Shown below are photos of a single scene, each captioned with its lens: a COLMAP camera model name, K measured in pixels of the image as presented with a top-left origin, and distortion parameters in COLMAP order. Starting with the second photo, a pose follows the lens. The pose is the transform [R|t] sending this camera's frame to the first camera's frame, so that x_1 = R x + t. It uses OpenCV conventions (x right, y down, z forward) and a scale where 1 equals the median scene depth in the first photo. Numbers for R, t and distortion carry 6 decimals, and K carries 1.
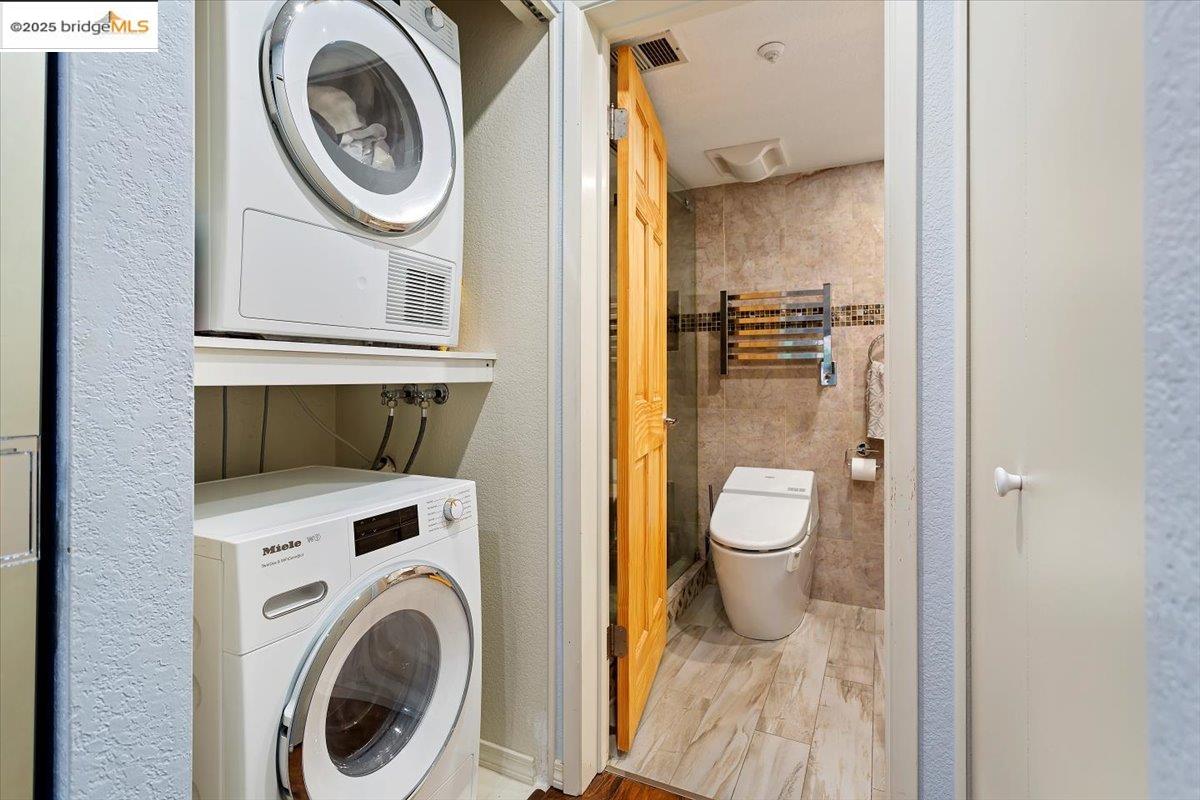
lens RADIAL K [[568.6, 0, 601.0], [0, 568.6, 388.2], [0, 0, 1]] dist [-0.001898, -0.000132]
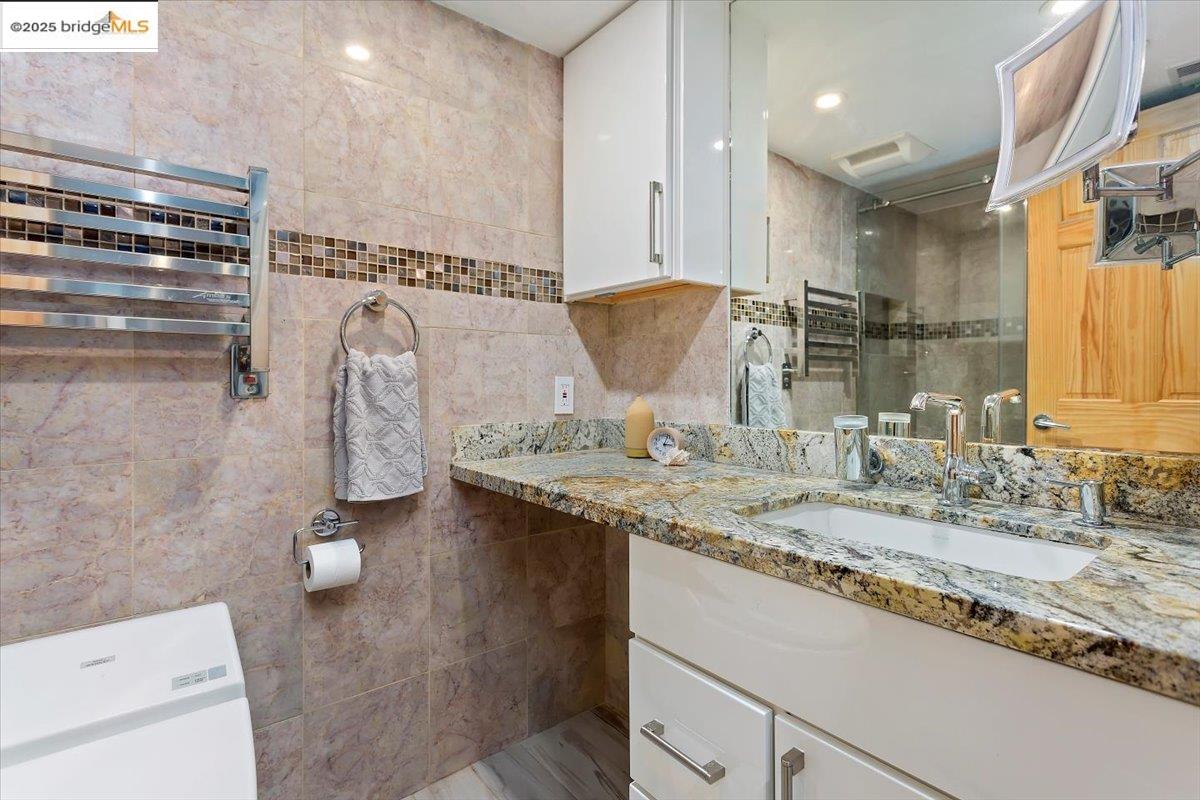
lens RADIAL K [[568.6, 0, 612.1], [0, 568.6, 381.2], [0, 0, 1]] dist [-0.001898, -0.000132]
pose [[0.408086, 0.006528, 0.912920, 0.103733], [0.011286, 0.999862, -0.012195, -0.008997], [-0.912874, 0.015280, 0.407956, 0.553751]]
